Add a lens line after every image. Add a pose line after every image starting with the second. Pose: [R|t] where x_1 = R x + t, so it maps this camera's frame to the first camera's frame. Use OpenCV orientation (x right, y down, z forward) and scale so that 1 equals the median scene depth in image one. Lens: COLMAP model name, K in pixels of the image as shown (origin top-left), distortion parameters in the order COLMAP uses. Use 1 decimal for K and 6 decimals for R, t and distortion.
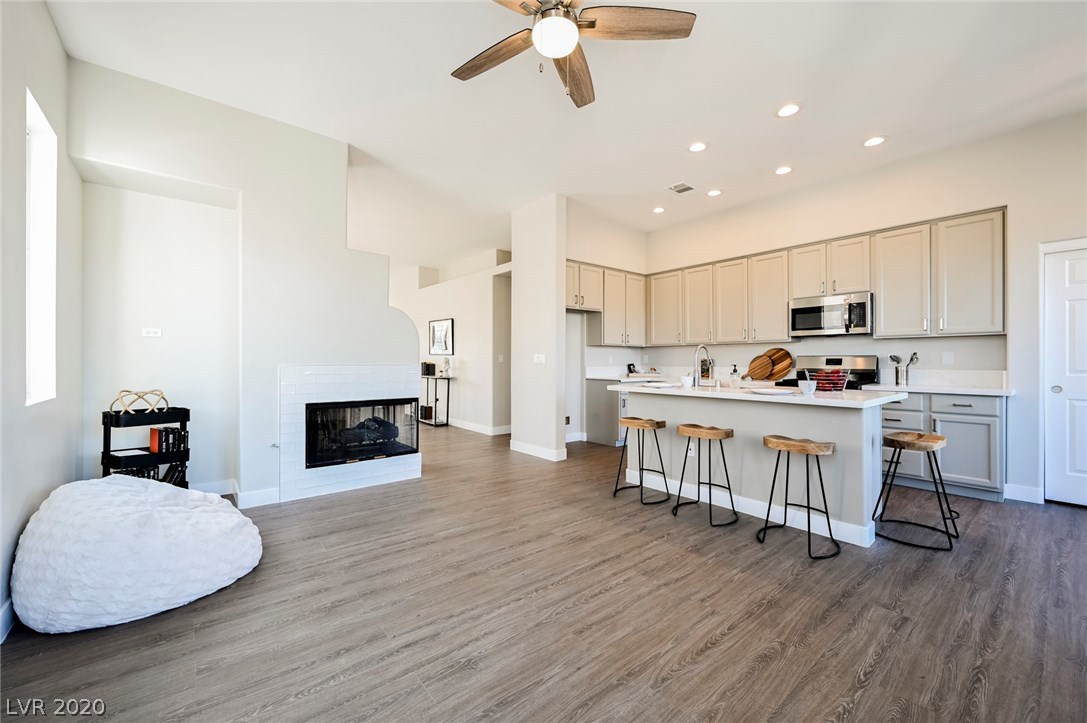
lens RADIAL K [[433.6, 0, 541.4], [0, 433.6, 360.5], [0, 0, 1]] dist [-0.000519, 0.000147]
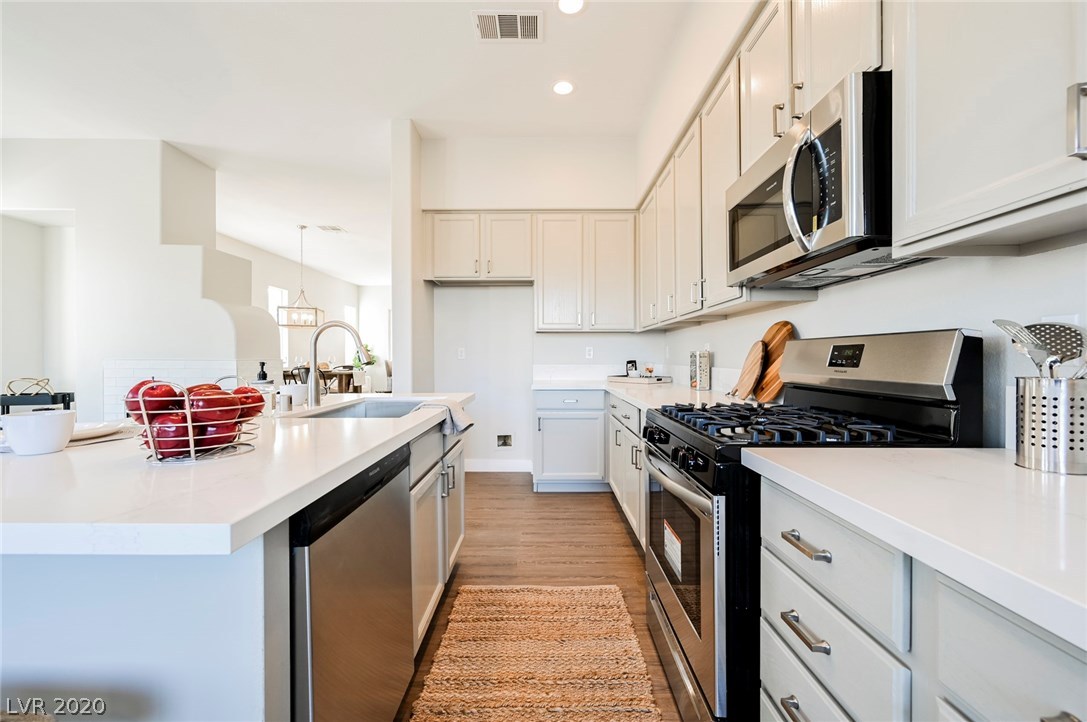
lens RADIAL K [[433.6, 0, 541.4], [0, 433.6, 360.0], [0, 0, 1]] dist [-0.000519, 0.000147]
pose [[0.767573, 0.002966, -0.640955, 1.727058], [0.002183, 0.999971, 0.007242, 0.009279], [0.640958, -0.006958, 0.767544, 1.546975]]
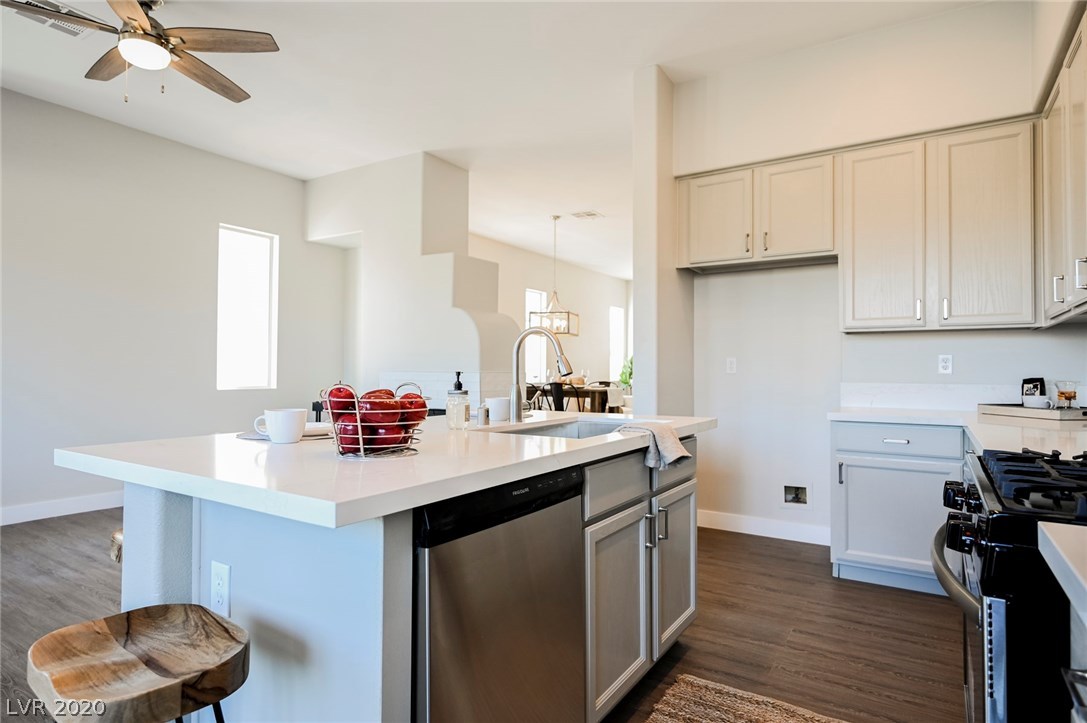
lens RADIAL K [[601.2, 0, 535.8], [0, 601.2, 363.1], [0, 0, 1]] dist [-0.001698, 0.000507]
pose [[0.297727, -0.011974, -0.954576, 1.881217], [-0.005425, 0.999884, -0.014235, 0.017221], [0.954635, 0.009417, 0.297628, 1.644861]]
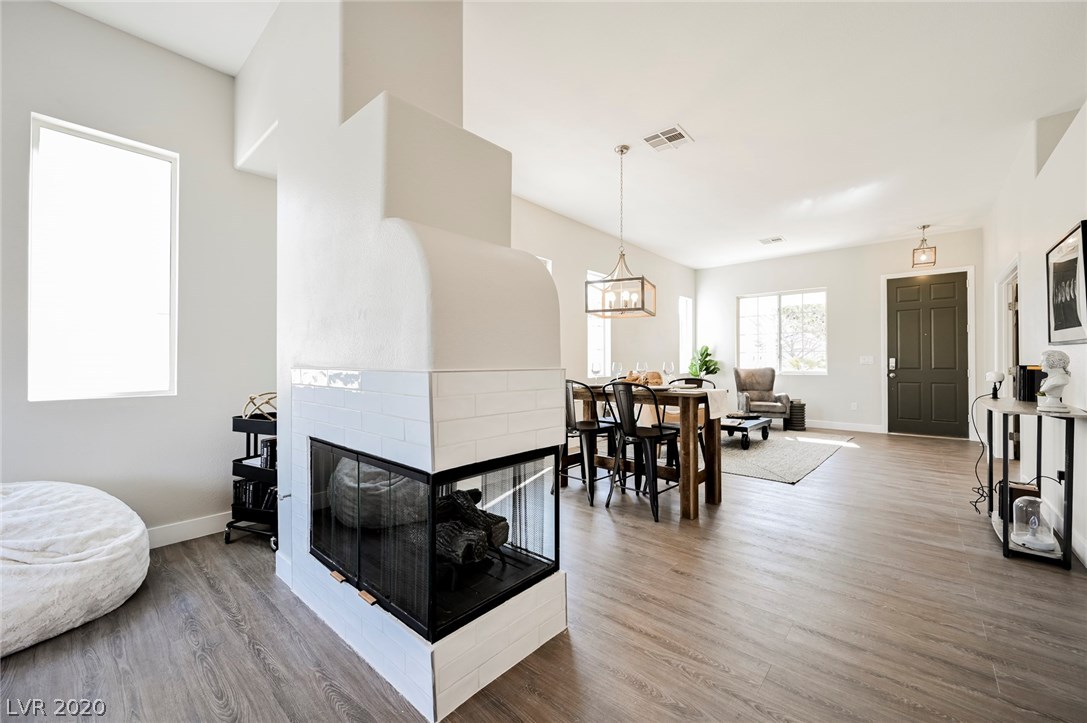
lens RADIAL K [[426.5, 0, 544.2], [0, 426.5, 360.2], [0, 0, 1]] dist [-0.000749, 0.000230]
pose [[0.161170, -0.008050, -0.986894, 0.101080], [0.000337, 0.999967, -0.008101, 0.009726], [0.986927, 0.000973, 0.161167, 2.241314]]
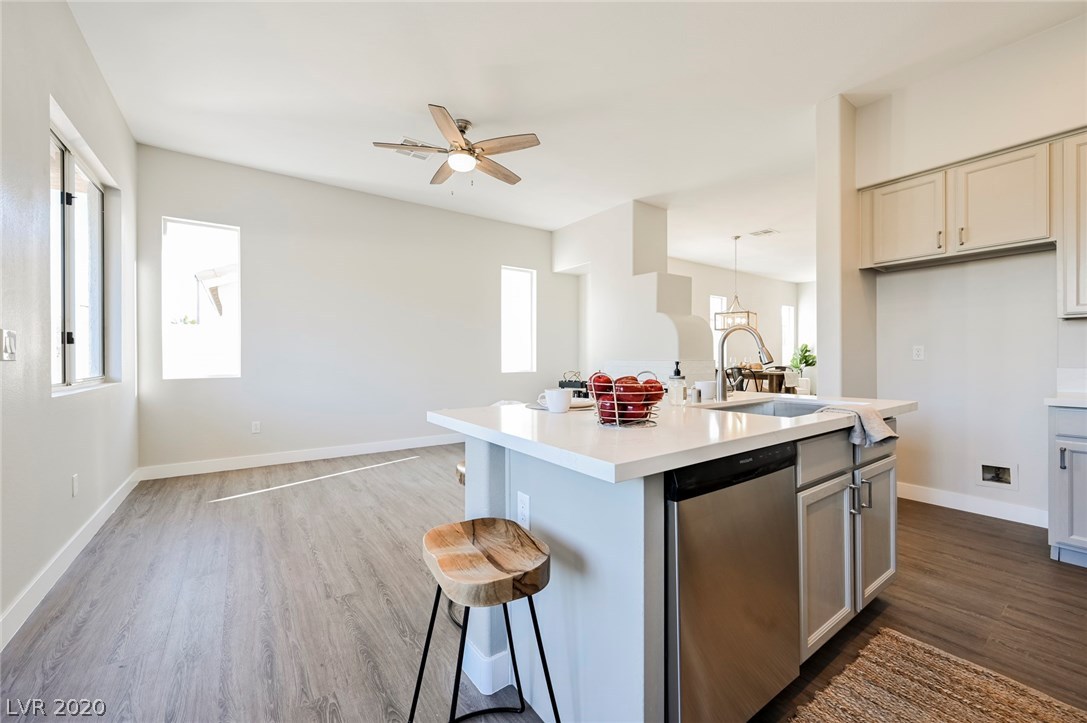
lens RADIAL K [[426.5, 0, 544.2], [0, 426.5, 360.2], [0, 0, 1]] dist [-0.000749, 0.000230]
pose [[-0.073311, 0.003076, -0.997304, 1.832270], [0.003942, 0.999988, 0.002795, 0.010558], [0.997301, -0.003727, -0.073322, 1.595426]]
